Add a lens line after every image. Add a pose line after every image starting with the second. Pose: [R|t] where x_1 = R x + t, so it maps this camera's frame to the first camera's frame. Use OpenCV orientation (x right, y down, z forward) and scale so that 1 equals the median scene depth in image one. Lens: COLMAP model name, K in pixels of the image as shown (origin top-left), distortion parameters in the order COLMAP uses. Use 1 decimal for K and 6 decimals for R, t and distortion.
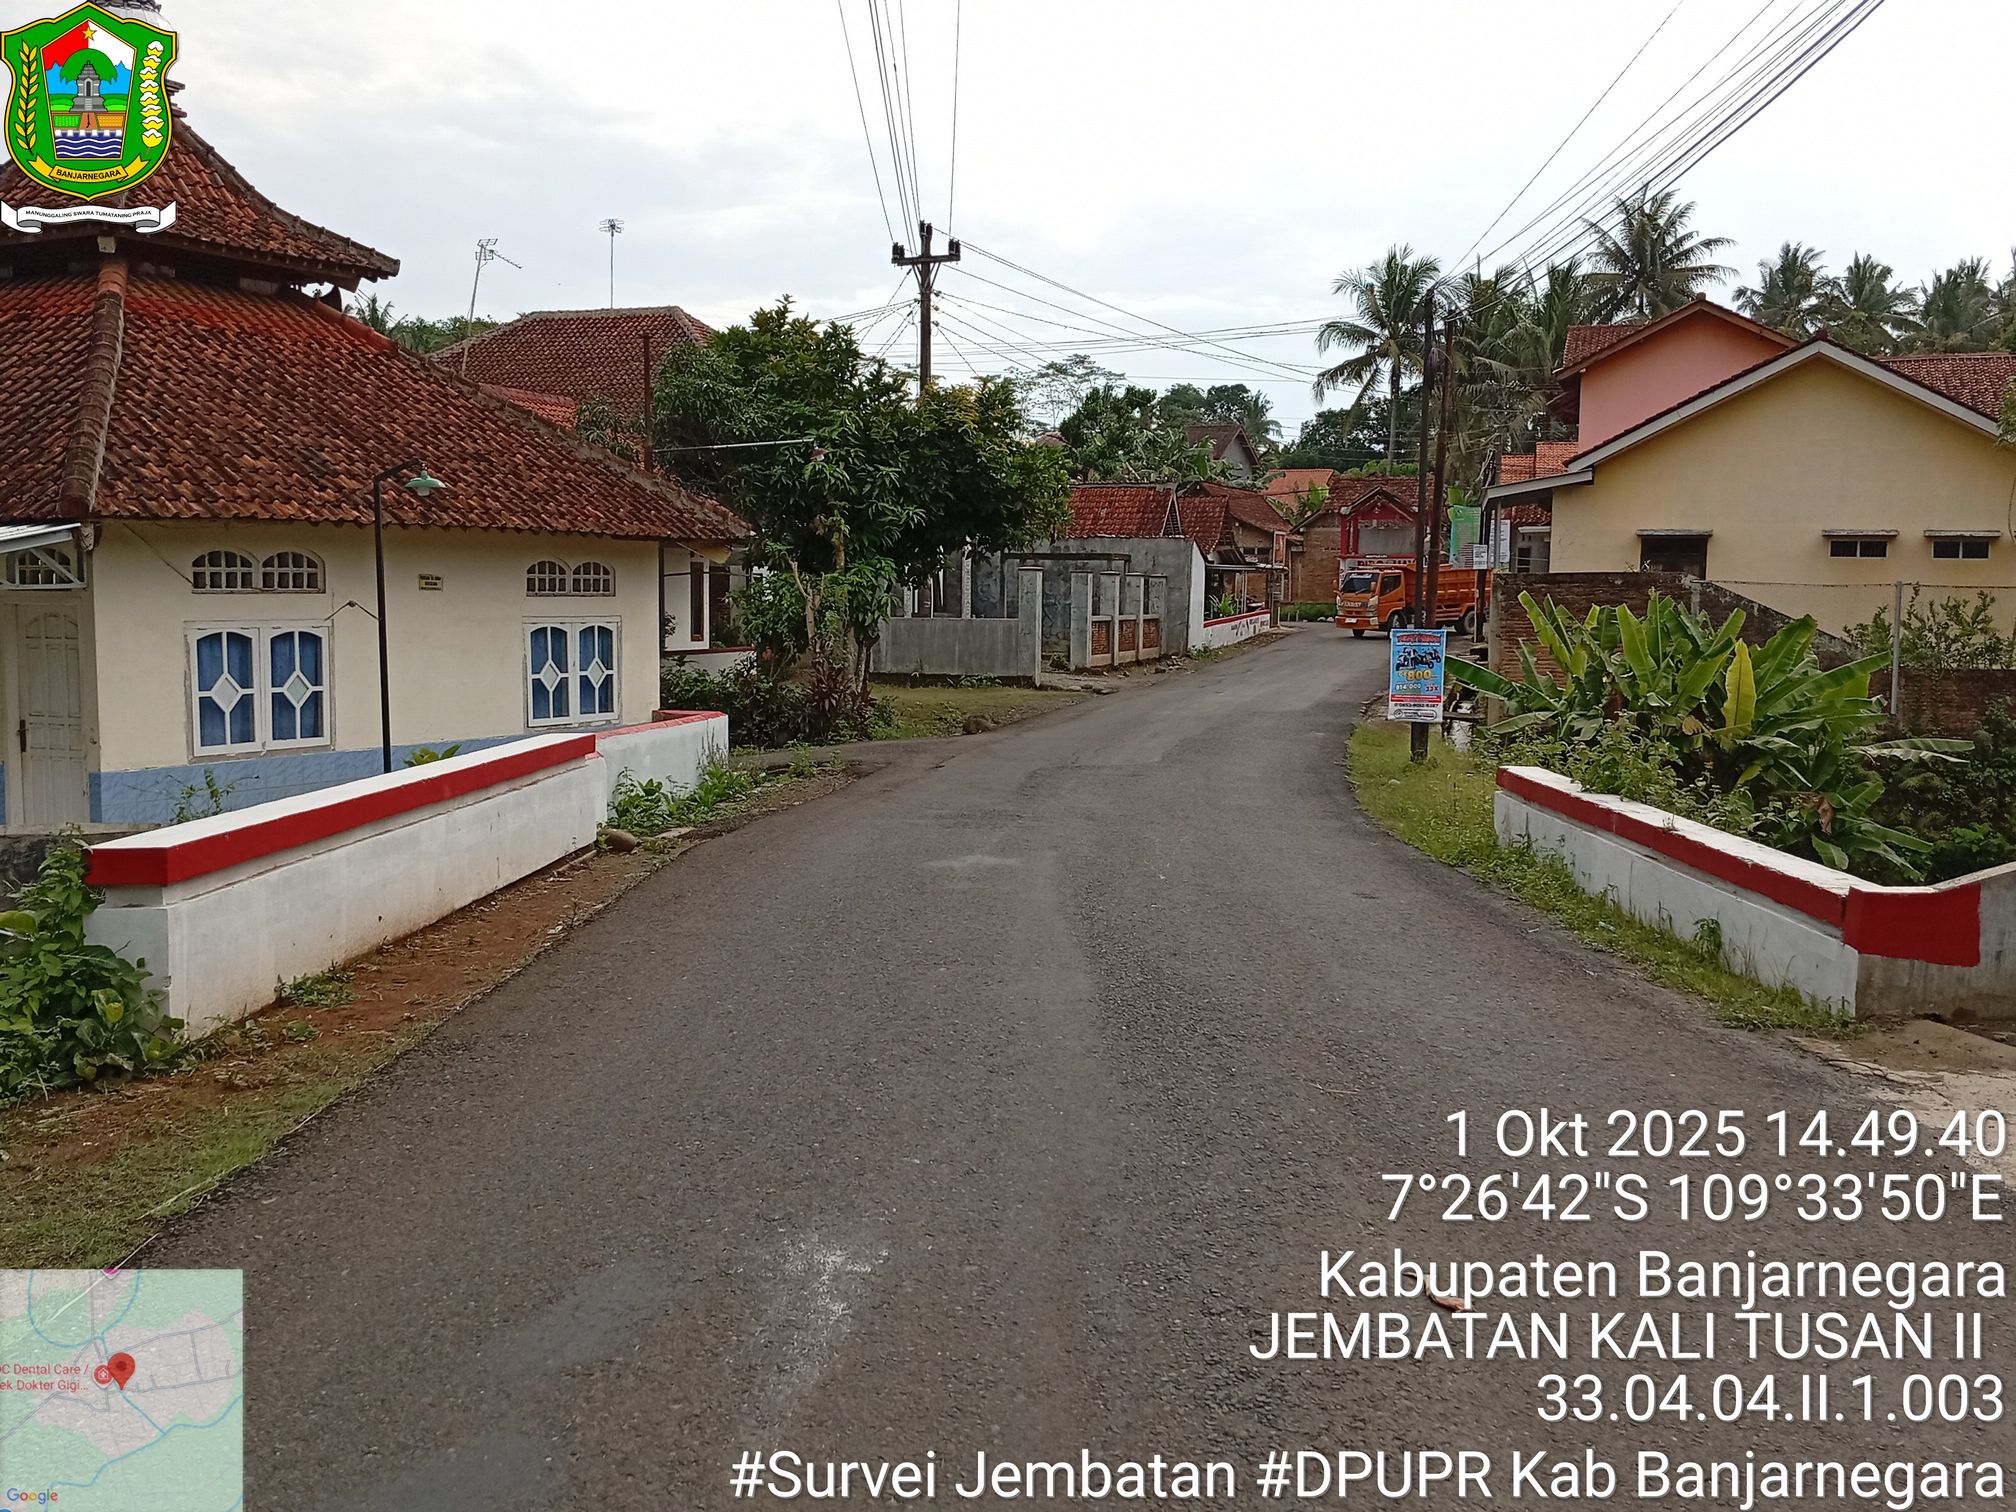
lens RADIAL K [[1982.0, 0, 1008.0], [0, 1982.0, 756.0], [0, 0, 1]] dist [0.127354, -0.296316]
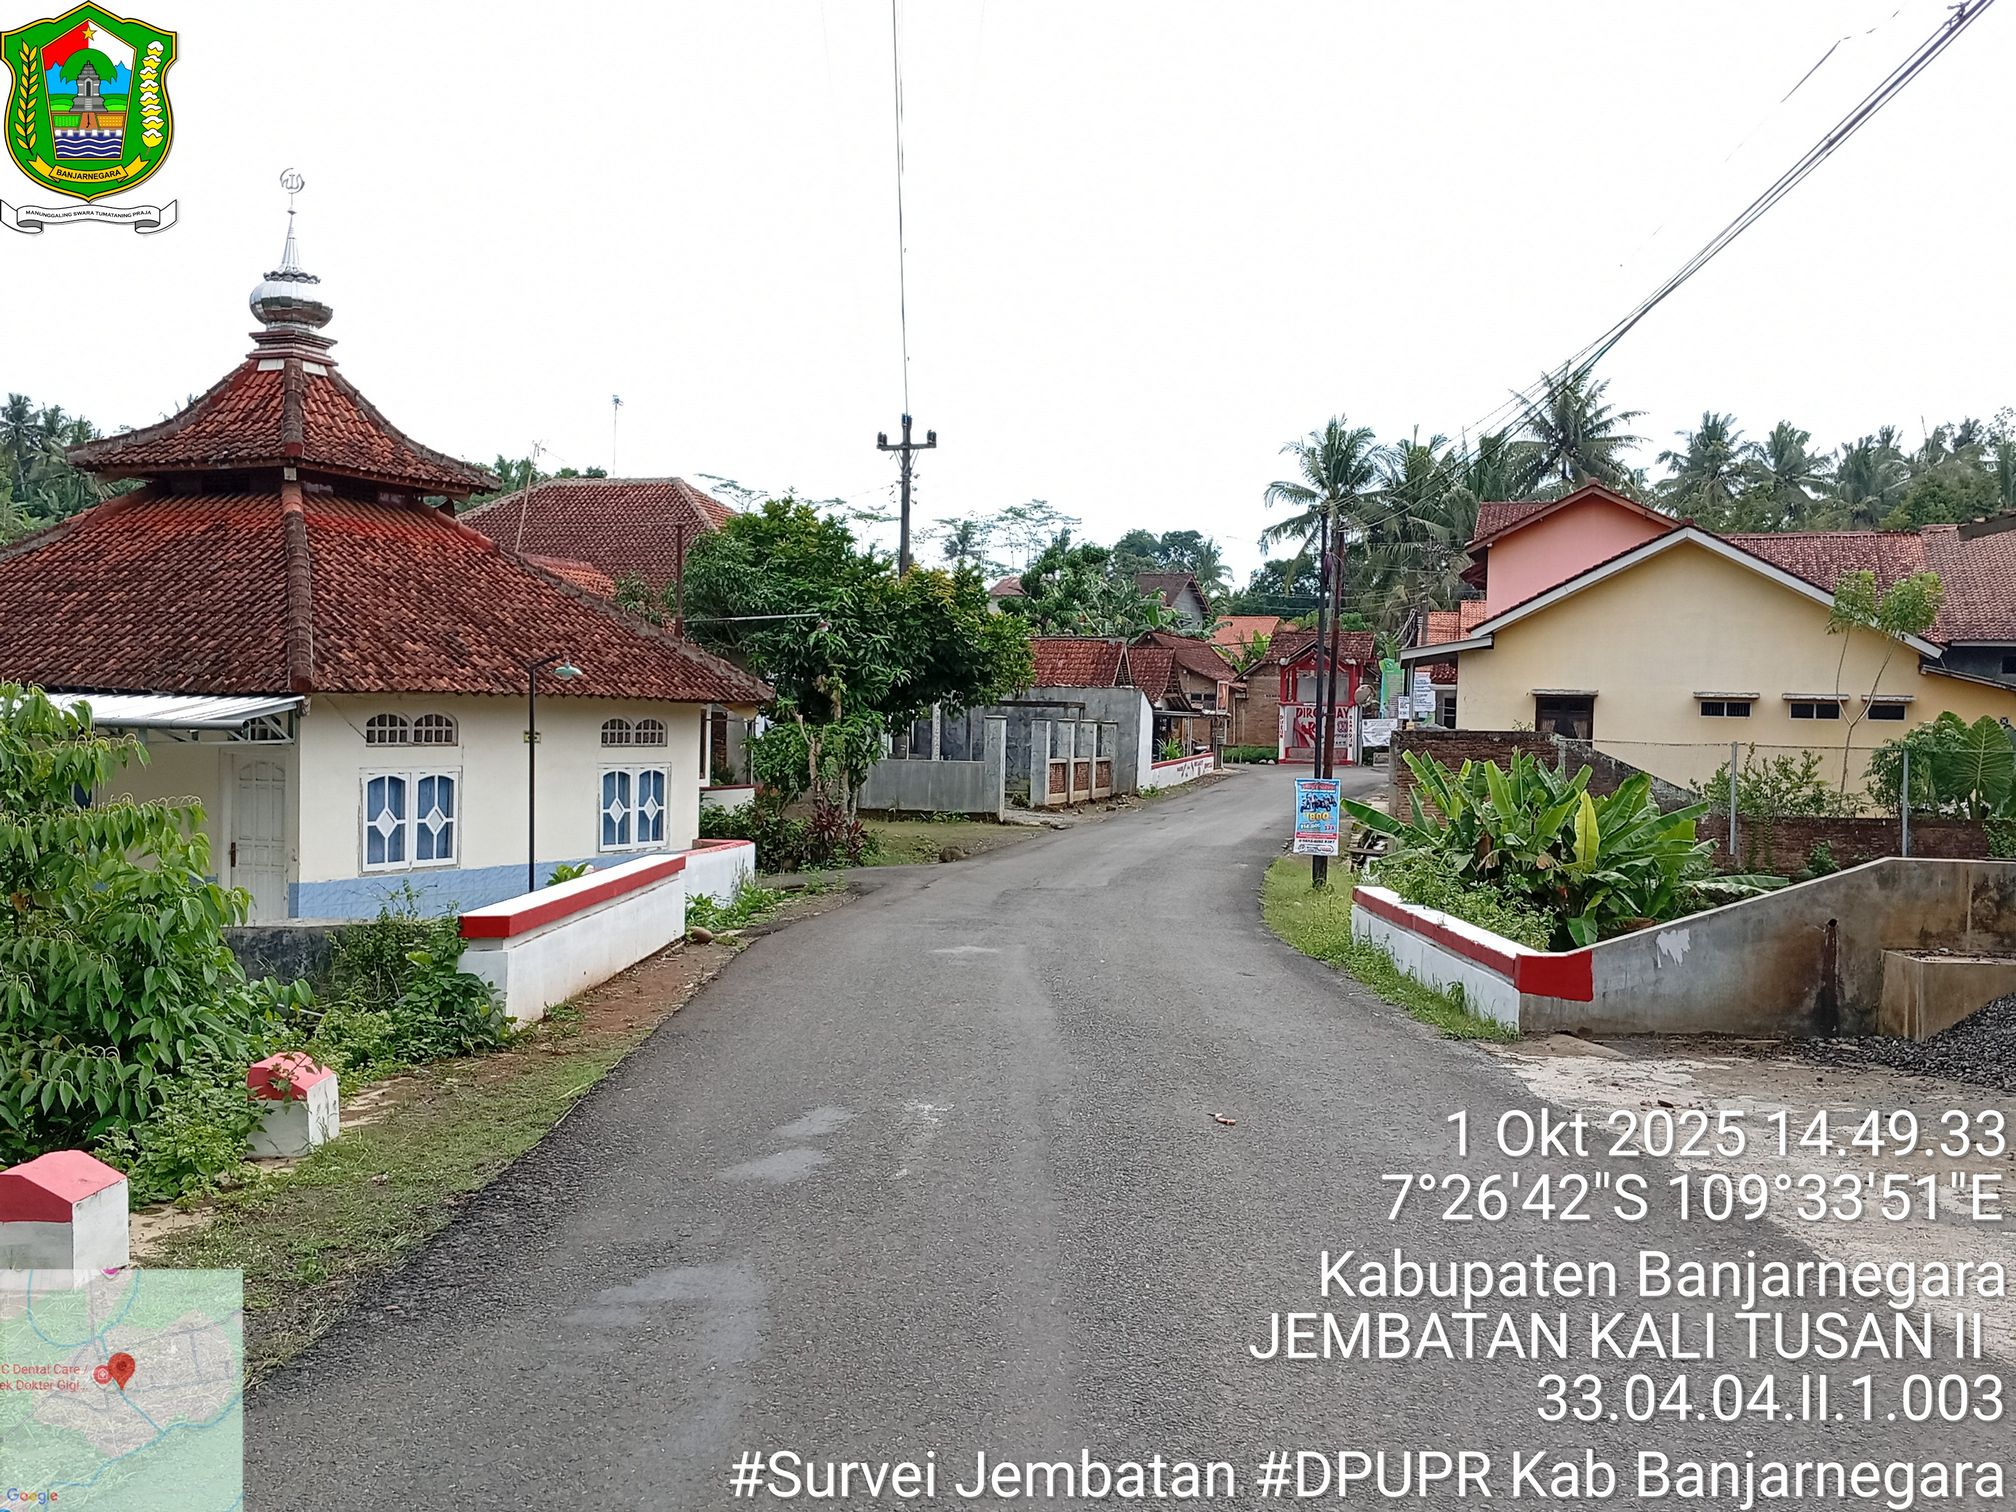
lens RADIAL K [[1982.0, 0, 1008.0], [0, 1982.0, 756.0], [0, 0, 1]] dist [0.127354, -0.296316]
pose [[0.999696, 0.010842, 0.022155, -0.009203], [-0.009320, 0.997663, -0.067687, 0.005333], [-0.022837, 0.067460, 0.997461, -0.172829]]
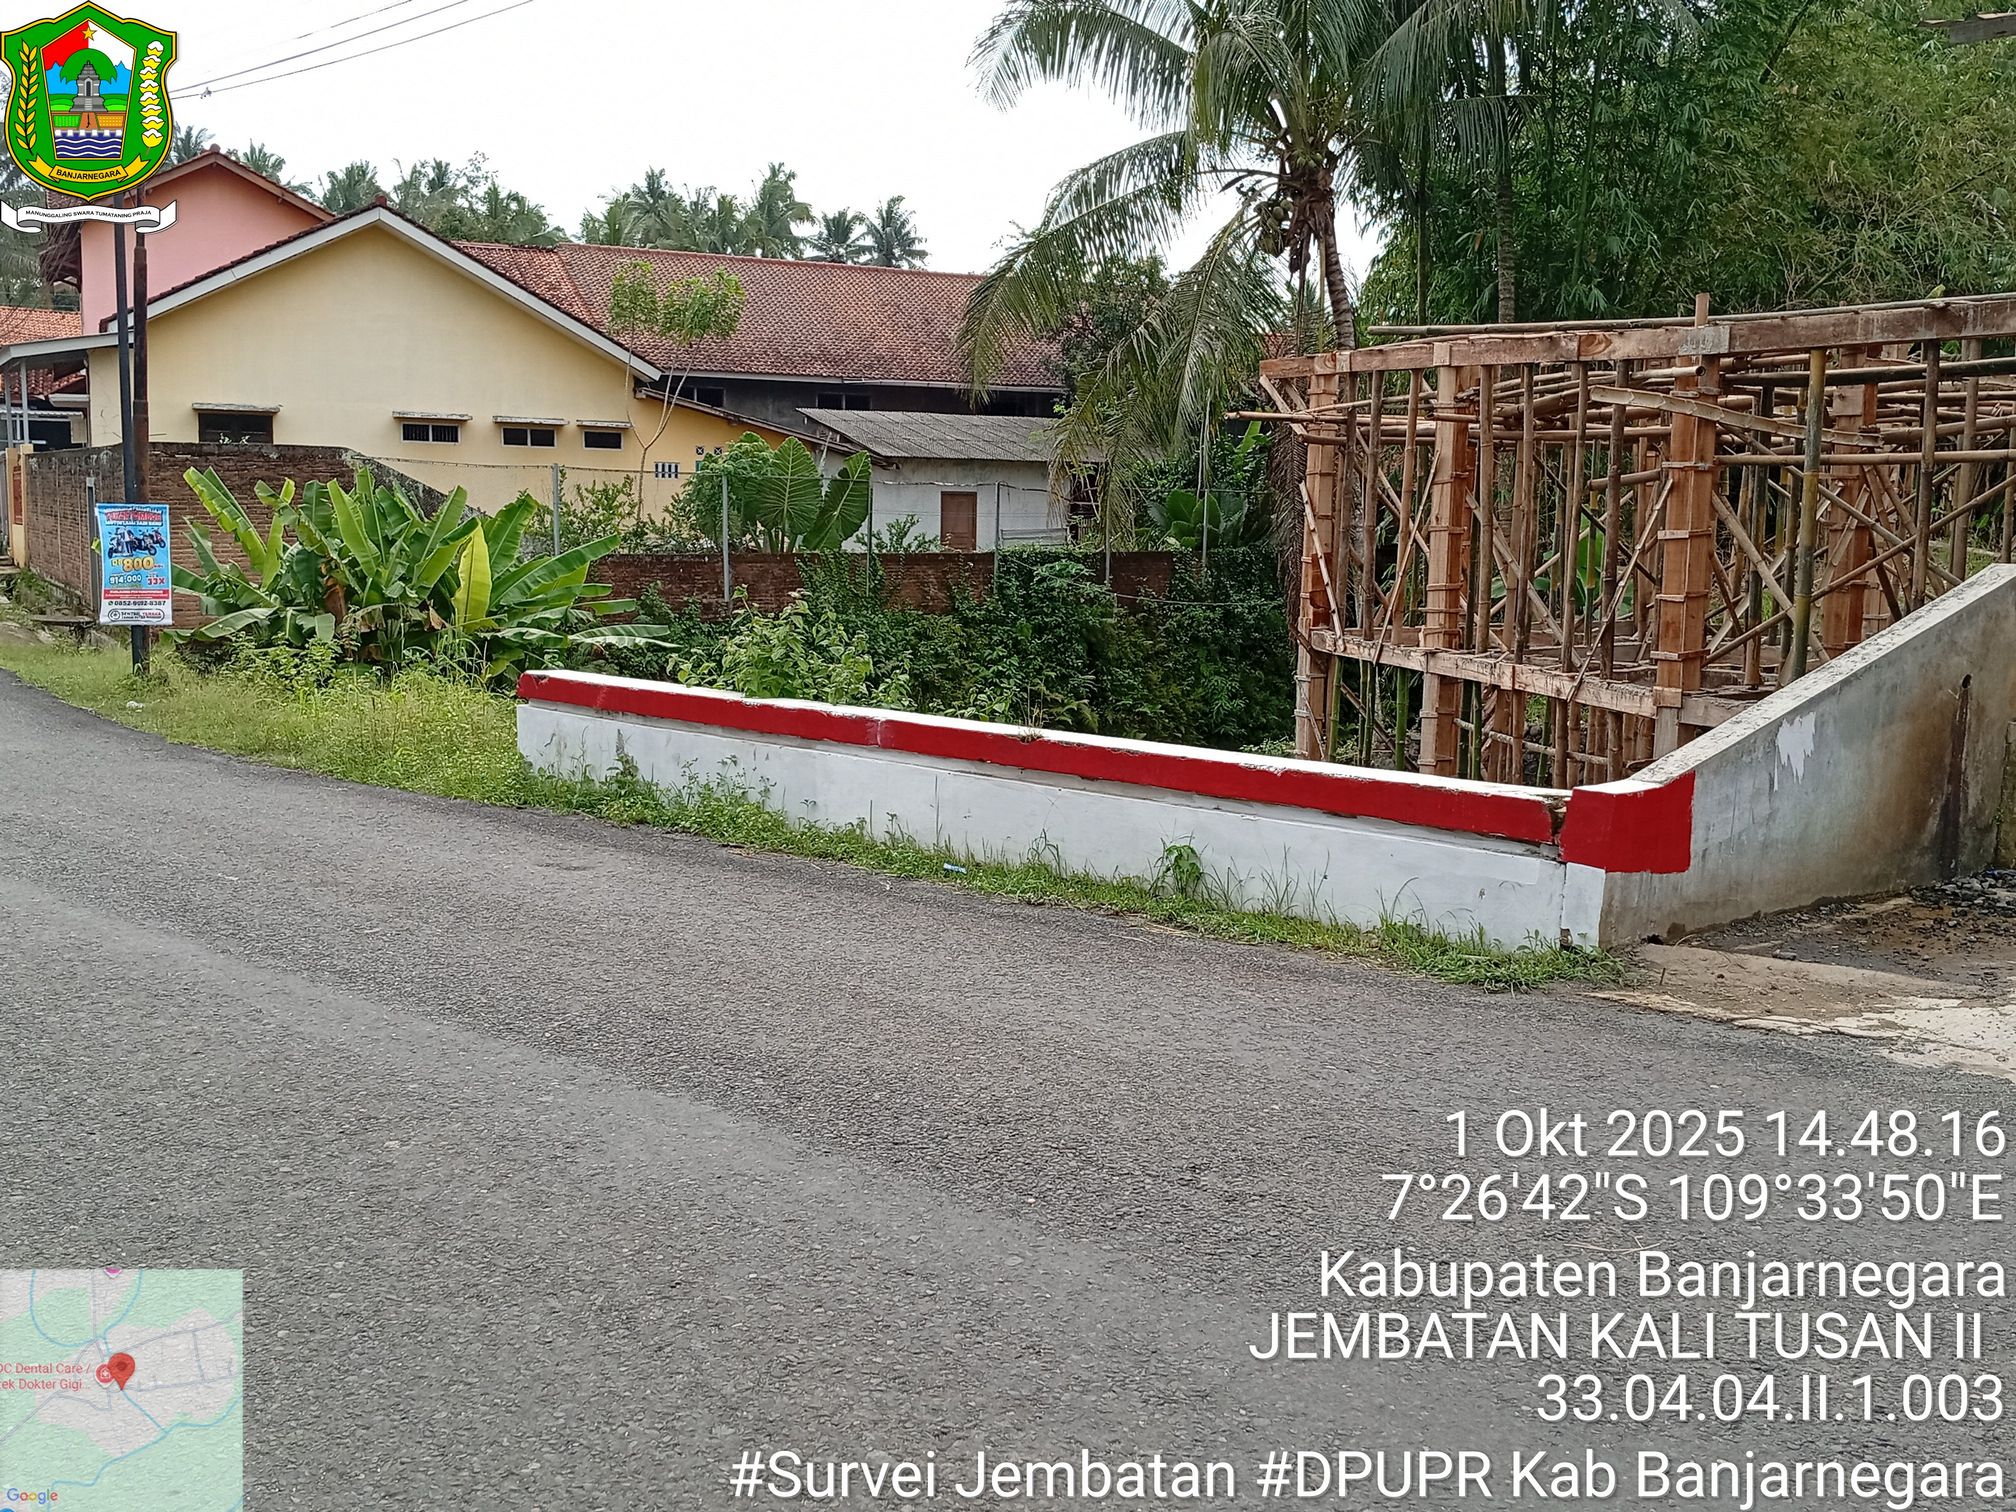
lens RADIAL K [[1982.0, 0, 1008.0], [0, 1982.0, 756.0], [0, 0, 1]] dist [0.127354, -0.296316]
pose [[0.720285, -0.083700, 0.688610, -0.076625], [0.048648, 0.996345, 0.070219, -0.003672], [-0.691970, -0.017078, 0.721724, 0.162499]]
